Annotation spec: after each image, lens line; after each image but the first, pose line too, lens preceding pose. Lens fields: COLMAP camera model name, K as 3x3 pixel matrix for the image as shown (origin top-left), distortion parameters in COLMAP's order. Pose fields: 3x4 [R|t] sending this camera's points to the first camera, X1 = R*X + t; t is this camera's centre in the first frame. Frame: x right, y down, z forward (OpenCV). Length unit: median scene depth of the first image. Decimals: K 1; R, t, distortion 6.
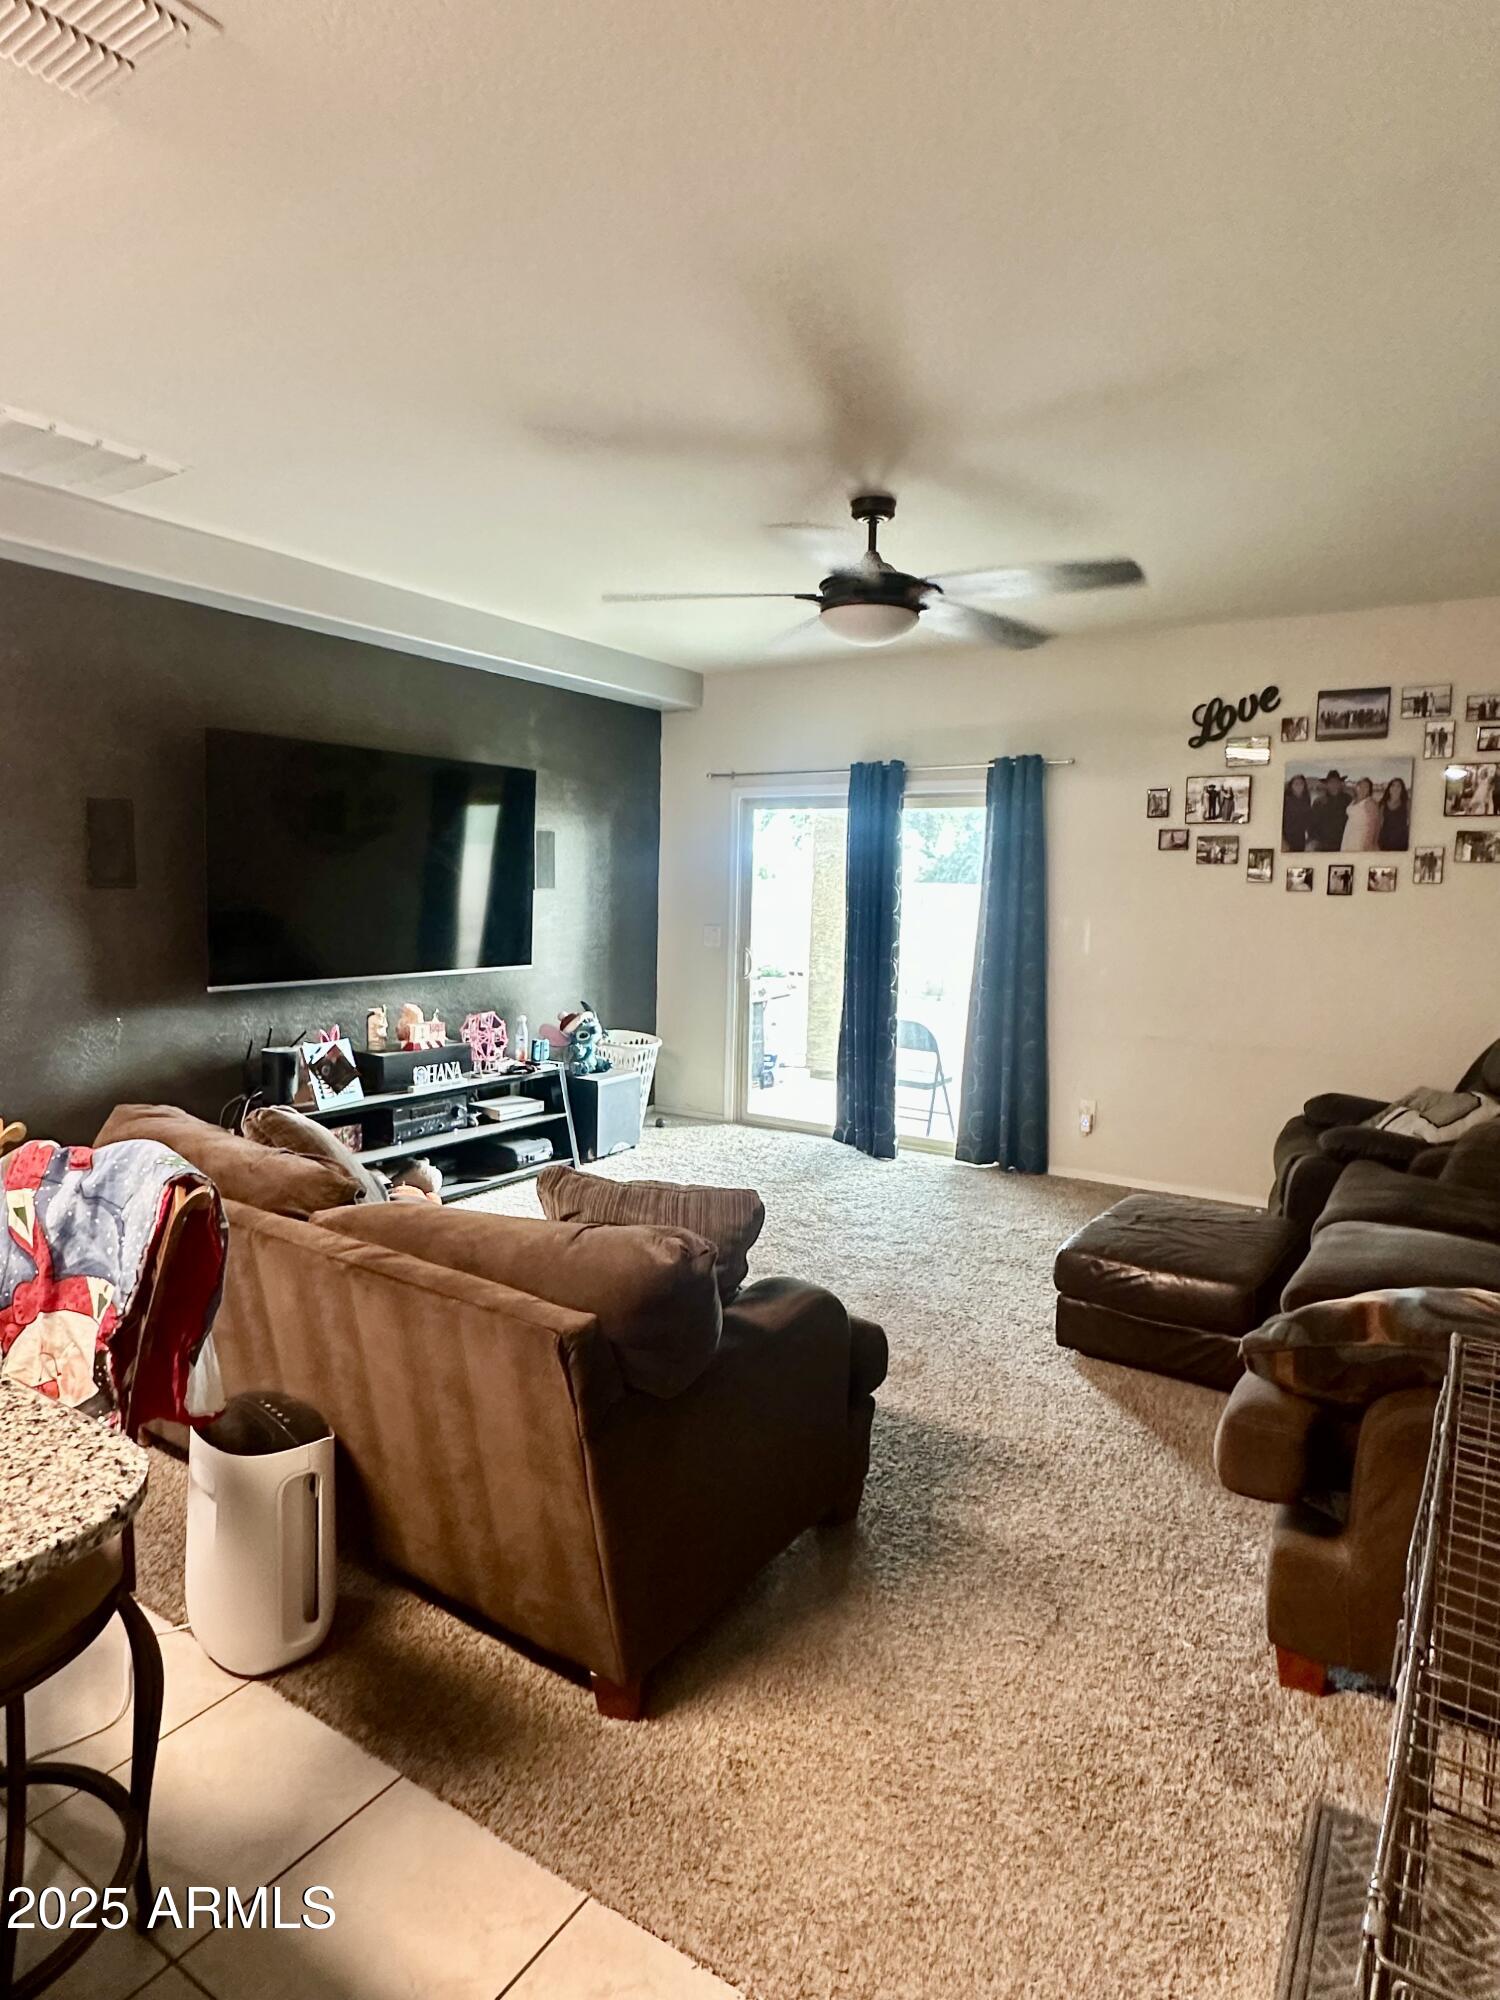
lens RADIAL K [[1132.4, 0, 750.0], [0, 1132.4, 1000.0], [0, 0, 1]] dist [-0.000662, -0.000186]
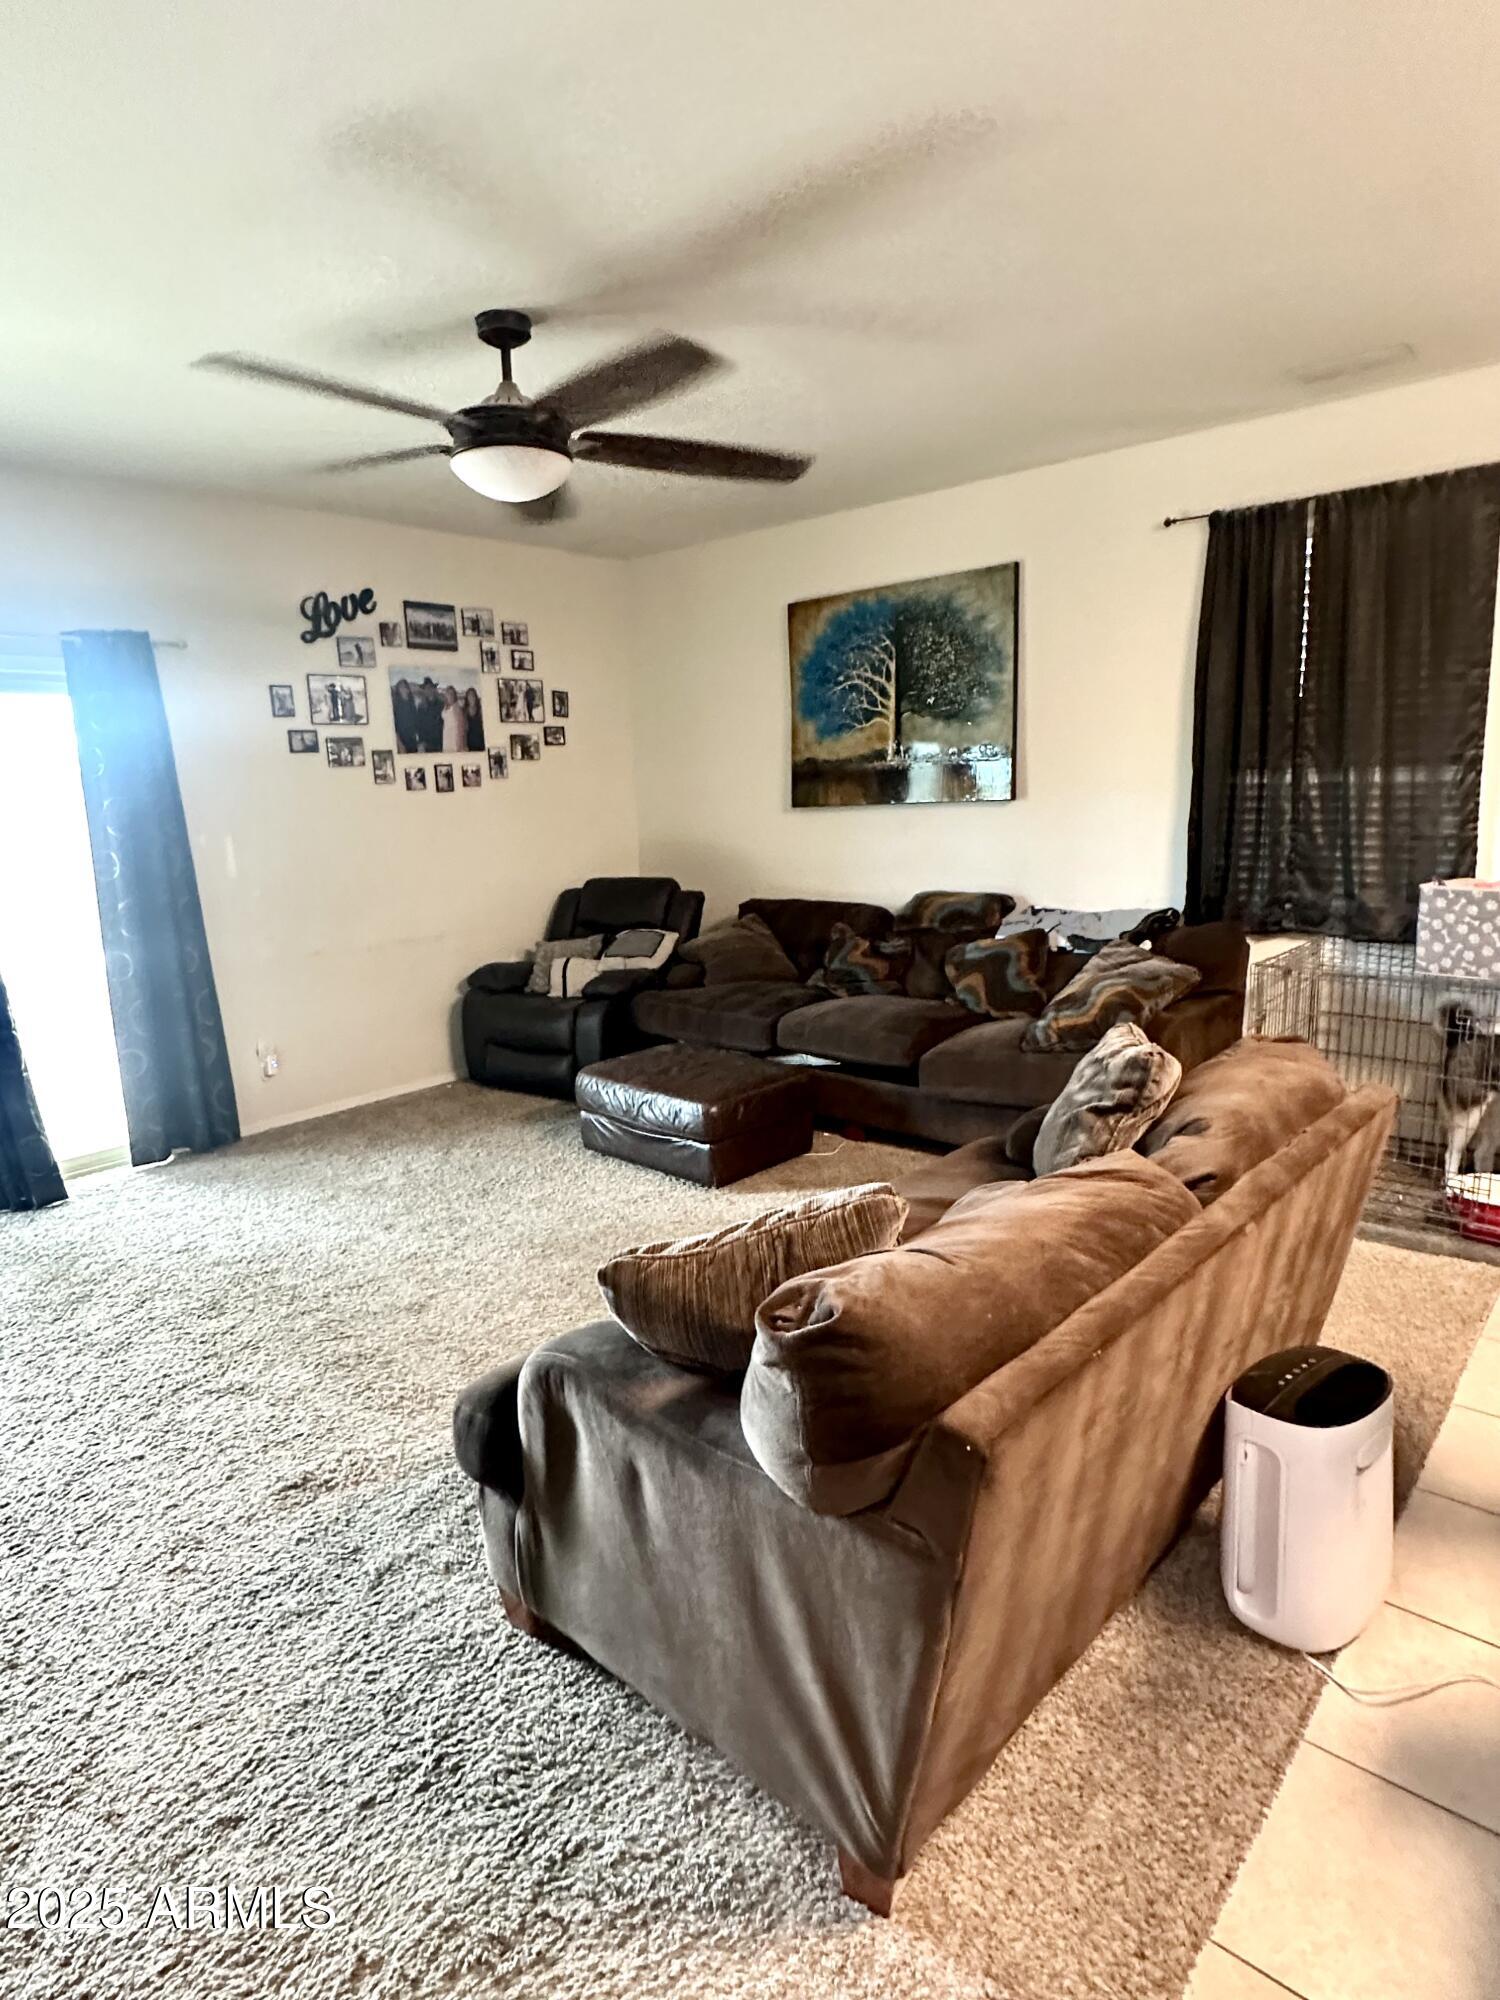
lens RADIAL K [[1132.4, 0, 750.0], [0, 1132.4, 1000.0], [0, 0, 1]] dist [-0.000662, -0.000186]
pose [[0.145039, -0.219675, 0.964731, -0.558030], [0.138334, 0.969967, 0.200070, -0.074718], [-0.979708, 0.104437, 0.171071, 0.531021]]
